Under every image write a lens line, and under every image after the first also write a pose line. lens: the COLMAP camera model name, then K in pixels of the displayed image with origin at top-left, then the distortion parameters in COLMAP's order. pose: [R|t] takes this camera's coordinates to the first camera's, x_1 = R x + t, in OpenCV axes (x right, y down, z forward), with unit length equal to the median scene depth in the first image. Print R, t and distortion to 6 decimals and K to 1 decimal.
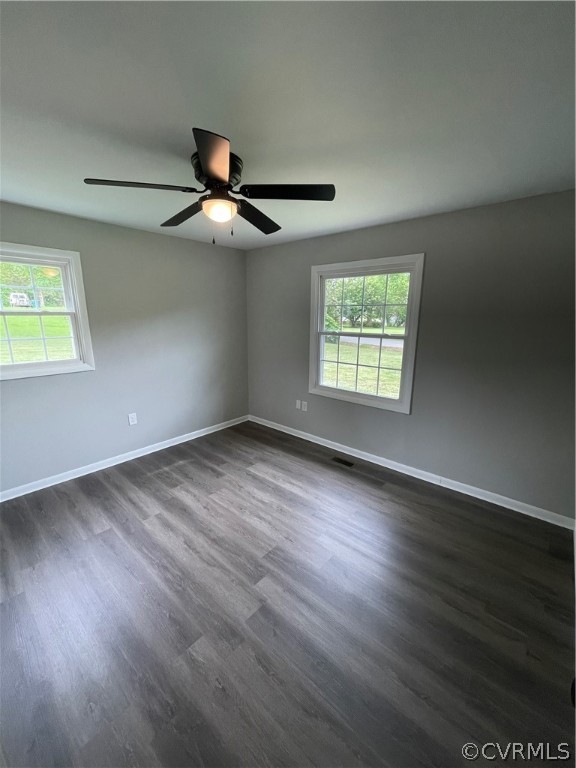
lens RADIAL K [[309.3, 0, 289.6], [0, 309.3, 385.2], [0, 0, 1]] dist [-0.002318, -0.000301]
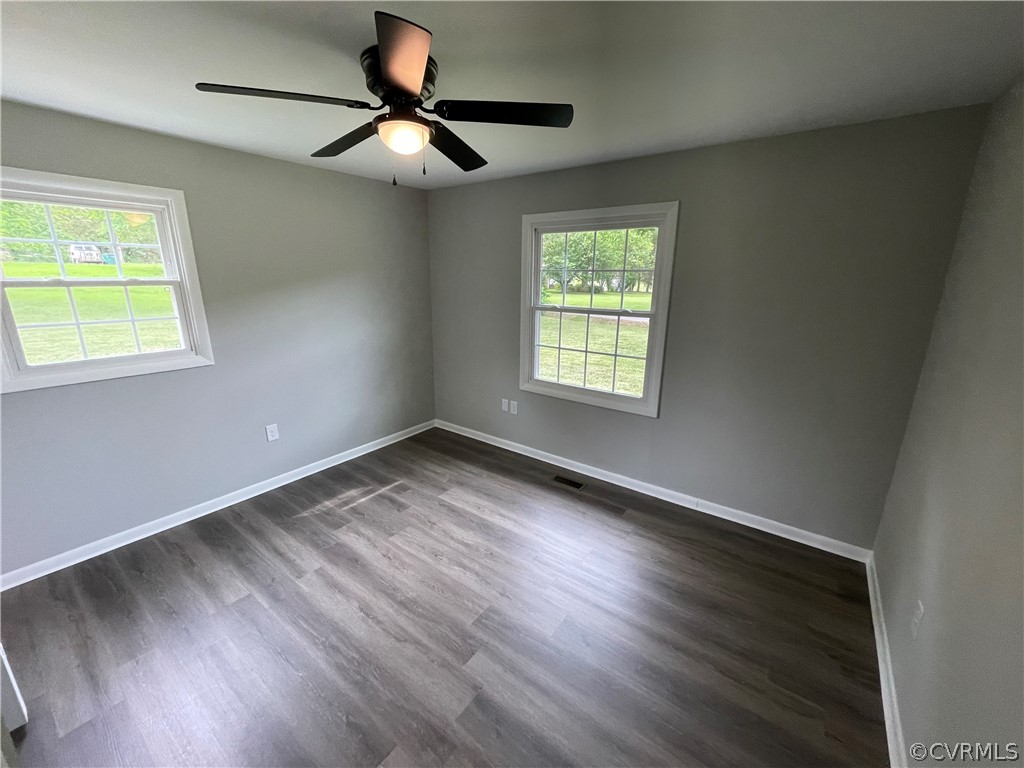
lens RADIAL K [[412.4, 0, 512.9], [0, 412.4, 385.2], [0, 0, 1]] dist [-0.002318, -0.000301]
pose [[0.996742, -0.017805, 0.078669, -0.041332], [0.014954, 0.999215, 0.036690, -0.028431], [-0.079261, -0.035394, 0.996225, 0.033400]]
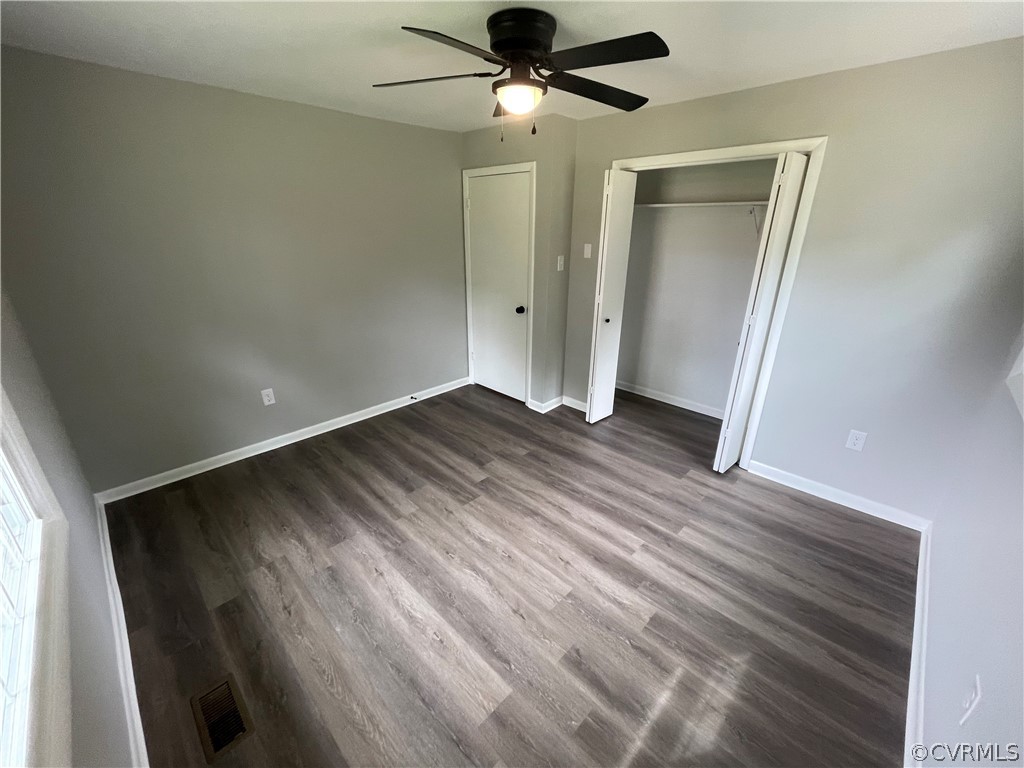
lens RADIAL K [[412.4, 0, 513.3], [0, 412.4, 385.1], [0, 0, 1]] dist [-0.002318, -0.000301]
pose [[-0.998685, -0.029032, 0.042261, -0.172107], [0.000010, 0.824135, 0.566394, -0.341673], [-0.051272, 0.565649, -0.823051, 1.359096]]
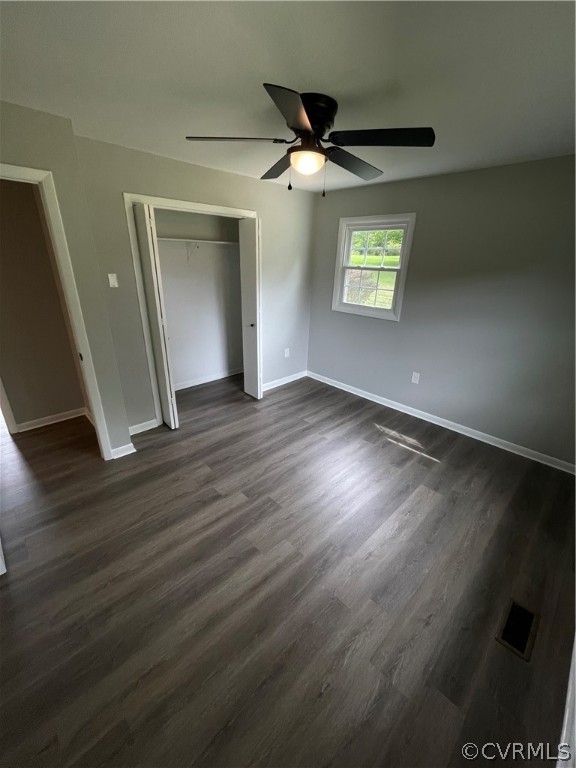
lens RADIAL K [[309.3, 0, 287.0], [0, 309.3, 383.5], [0, 0, 1]] dist [-0.002318, -0.000301]
pose [[-0.081821, 0.368744, -0.925923, 0.577546], [-0.254402, 0.890534, 0.377131, -0.181932], [0.963631, 0.266414, 0.020945, 0.675654]]
